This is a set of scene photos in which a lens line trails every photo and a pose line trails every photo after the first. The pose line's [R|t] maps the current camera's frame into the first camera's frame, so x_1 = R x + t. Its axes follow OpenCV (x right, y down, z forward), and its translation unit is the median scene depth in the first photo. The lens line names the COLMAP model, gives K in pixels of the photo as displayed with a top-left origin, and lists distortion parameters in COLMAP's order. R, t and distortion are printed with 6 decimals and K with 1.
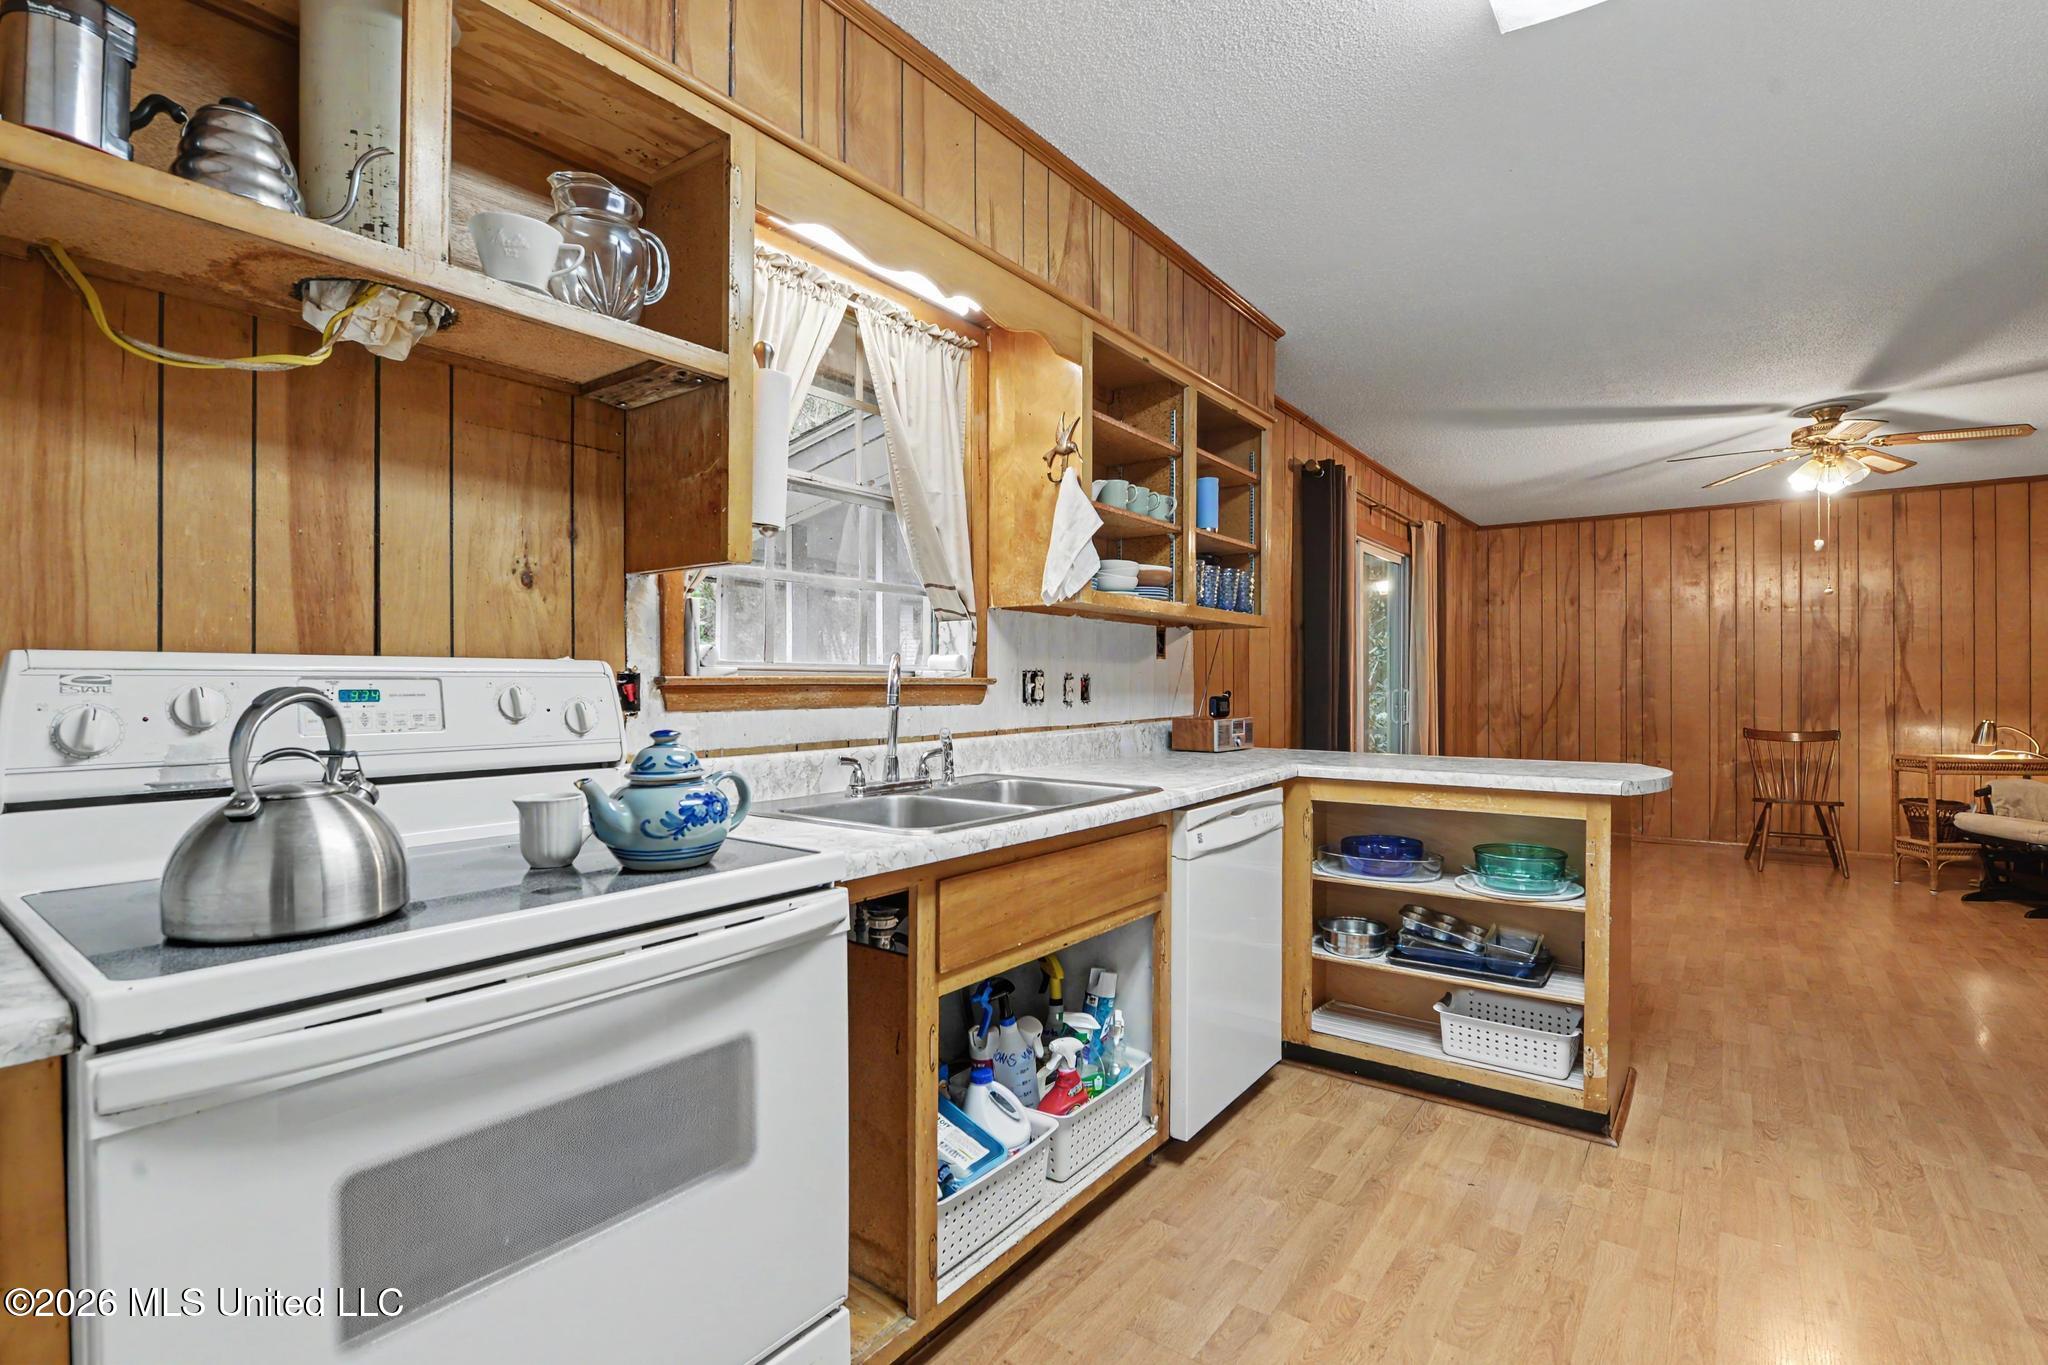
lens RADIAL K [[963.5, 0, 1034.8], [0, 963.5, 674.2], [0, 0, 1]] dist [-0.003303, -0.001494]
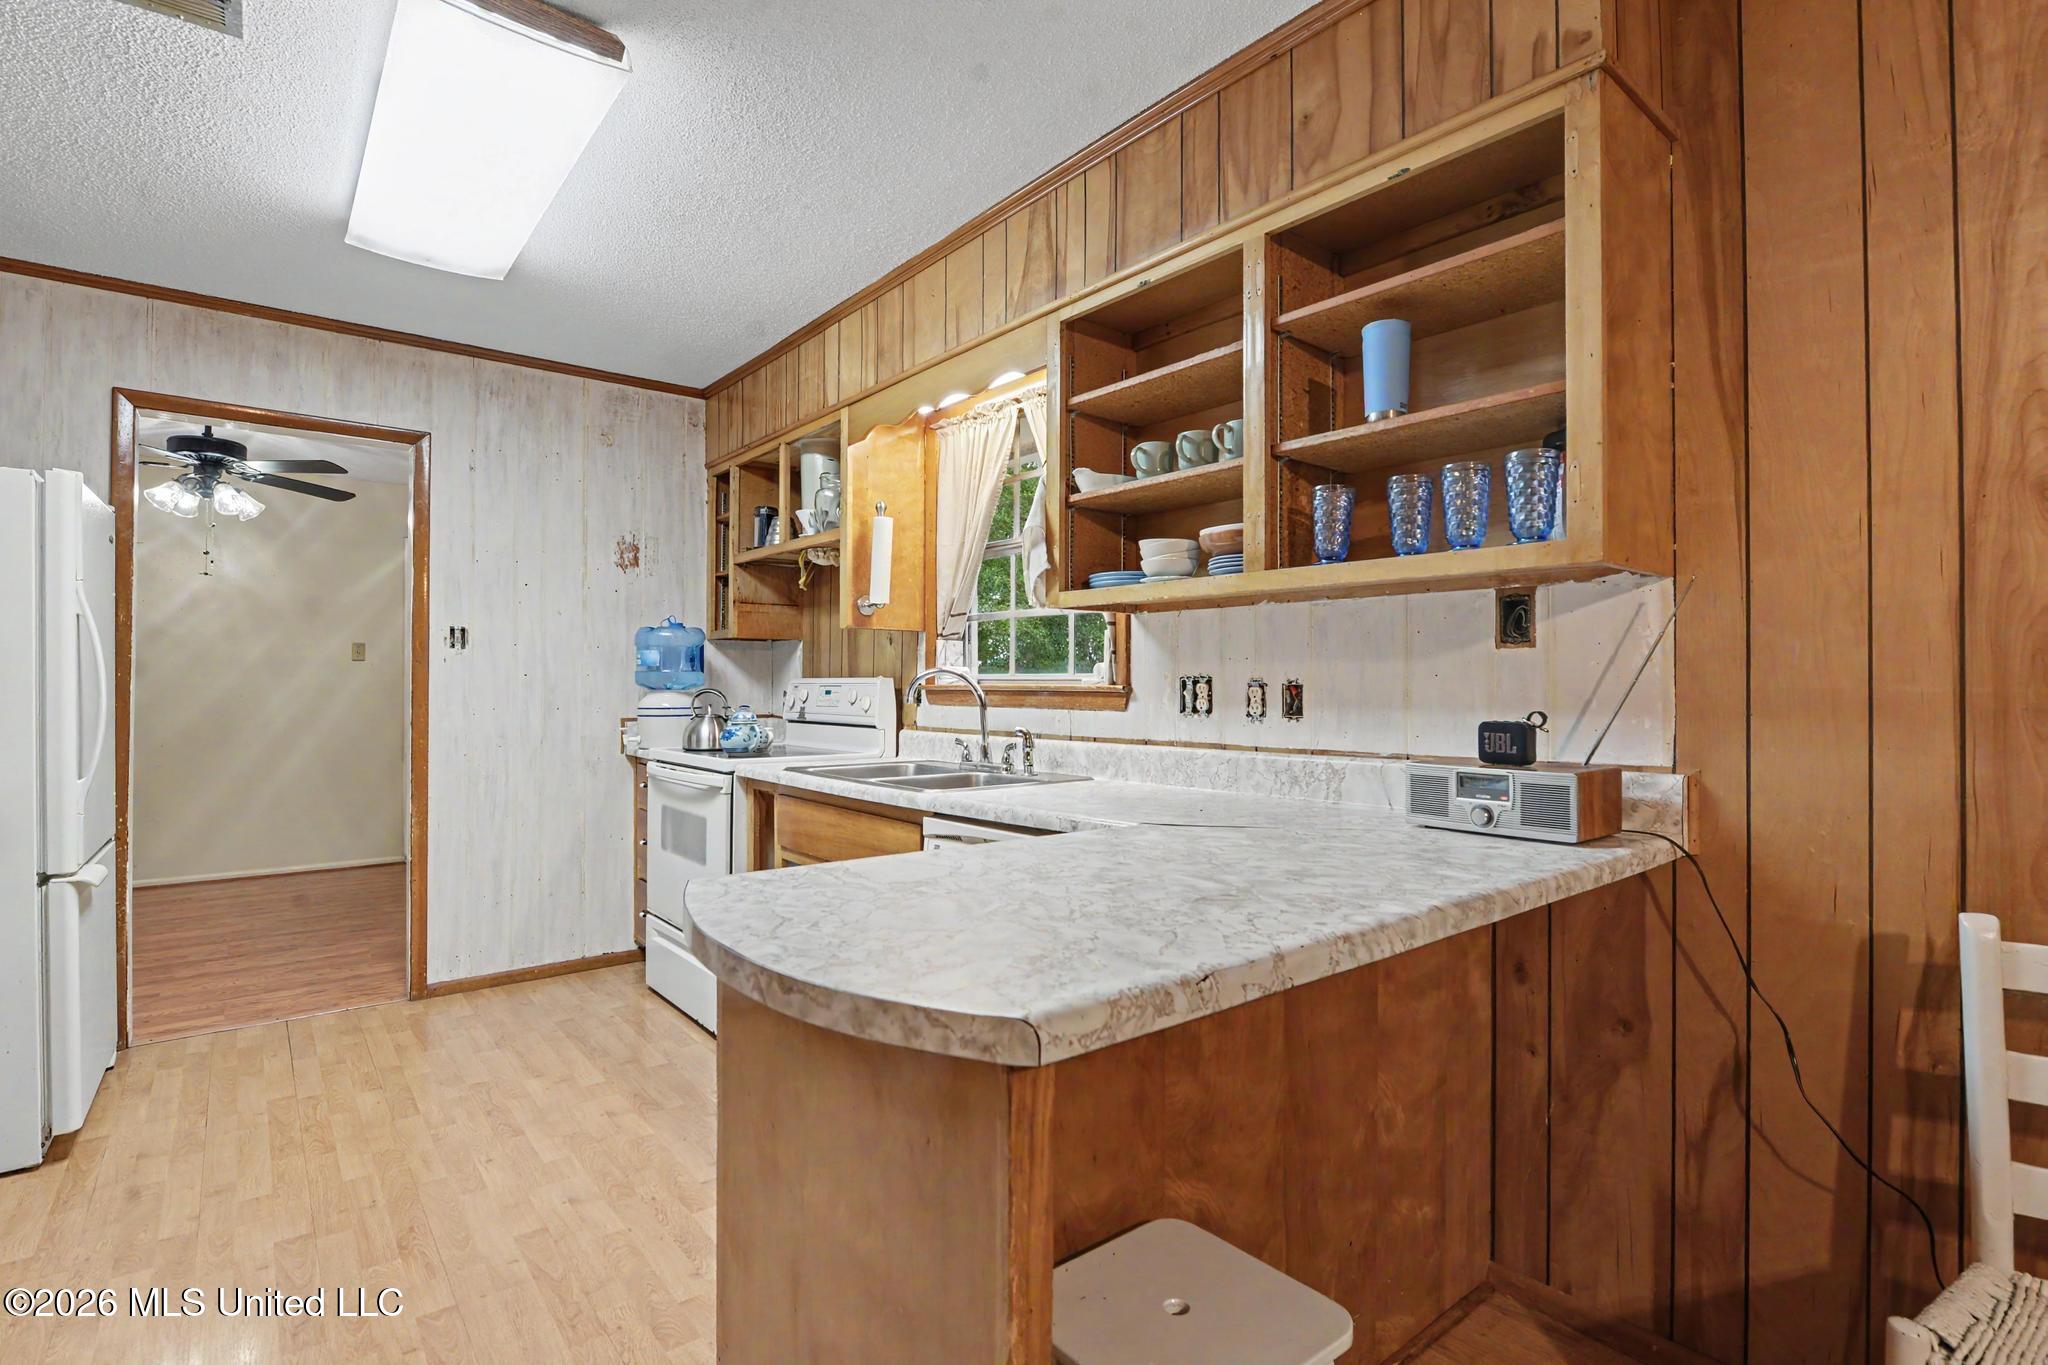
lens RADIAL K [[963.5, 0, 1024.4], [0, 963.5, 669.7], [0, 0, 1]] dist [-0.003303, -0.001494]
pose [[-0.255403, -0.013193, -0.966745, 0.965688], [0.007106, 0.999854, -0.015522, 0.002387], [0.966809, -0.010834, -0.255272, 1.184594]]
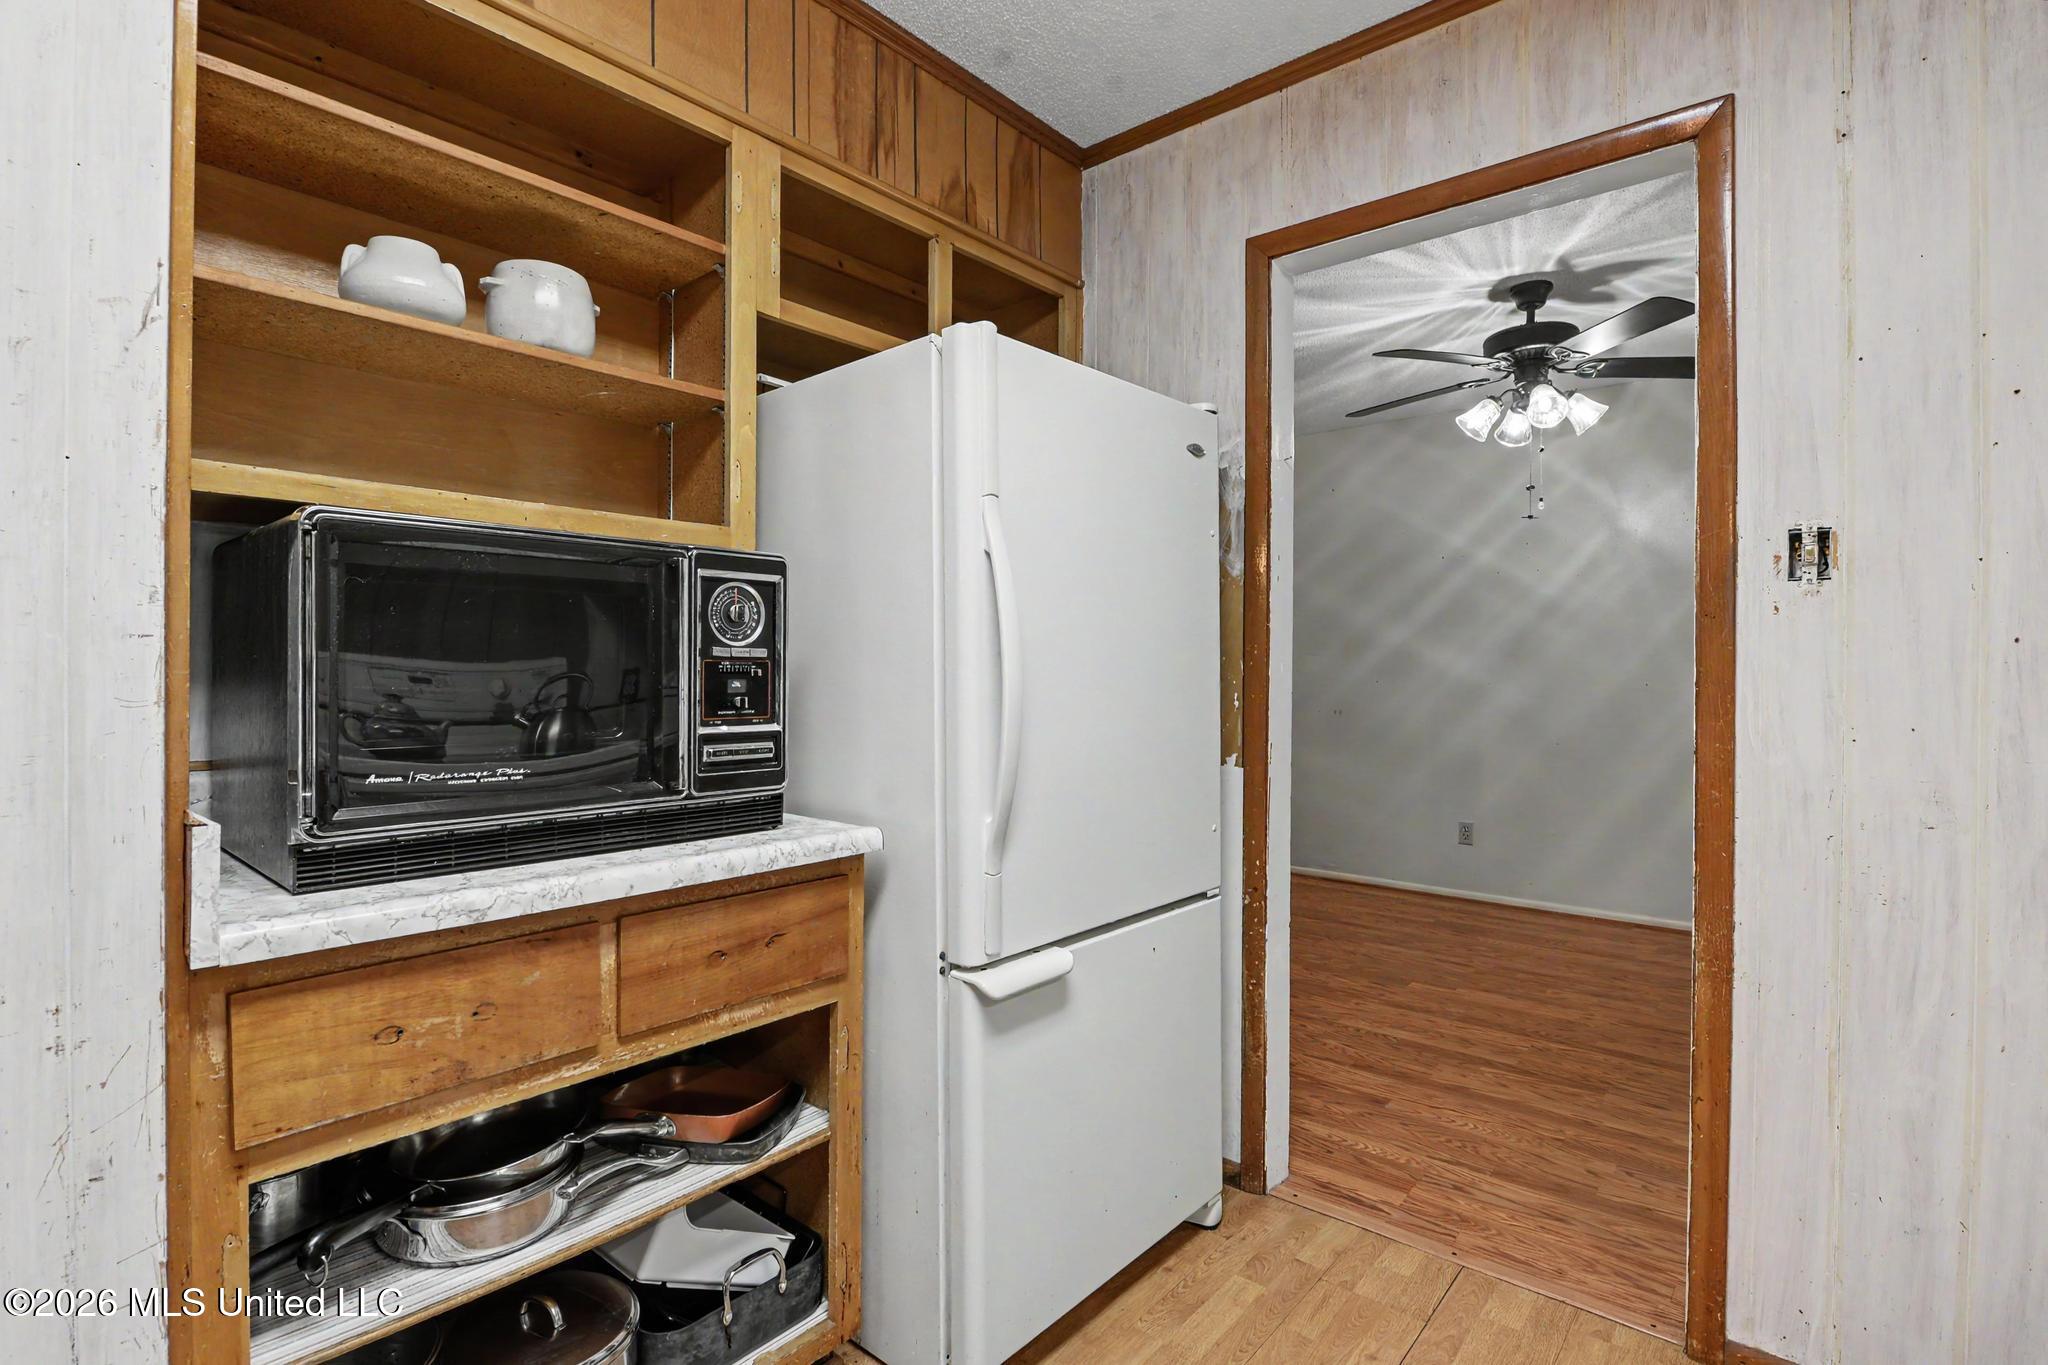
lens RADIAL K [[963.5, 0, 1026.6], [0, 963.5, 671.2], [0, 0, 1]] dist [-0.003303, -0.001494]
pose [[-0.996915, 0.000074, 0.078485, 0.244825], [-0.000170, 0.999995, -0.003100, 0.001425], [-0.078485, -0.003104, -0.996911, 0.646305]]
